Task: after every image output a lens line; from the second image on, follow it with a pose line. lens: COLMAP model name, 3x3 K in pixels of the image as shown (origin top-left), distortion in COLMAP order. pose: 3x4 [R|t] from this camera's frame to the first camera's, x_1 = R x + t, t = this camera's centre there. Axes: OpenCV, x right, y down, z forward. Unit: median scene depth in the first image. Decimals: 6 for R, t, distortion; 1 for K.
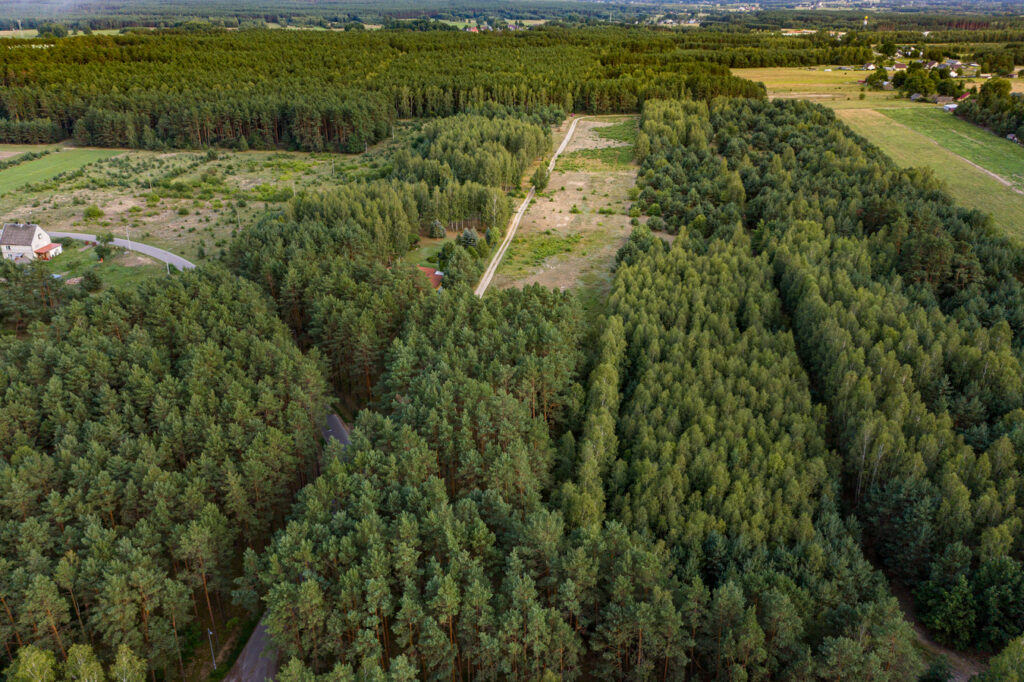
lens RADIAL K [[829.6, 0, 512.0], [0, 829.6, 341.0], [0, 0, 1]] dist [-0.002683, 0.003184]
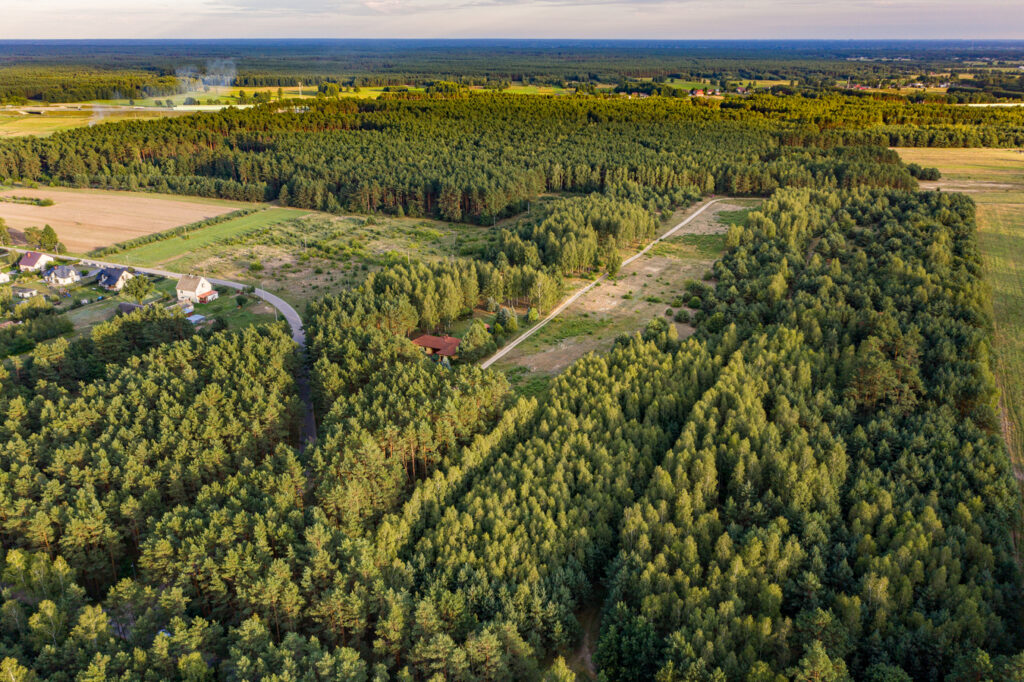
lens RADIAL K [[829.6, 0, 512.0], [0, 829.6, 341.0], [0, 0, 1]] dist [-0.002683, 0.003184]
pose [[0.954422, 0.100814, -0.280920, 0.186929], [-0.115183, 0.992725, -0.035075, -0.028738], [0.275340, 0.065834, 0.959090, -0.095483]]
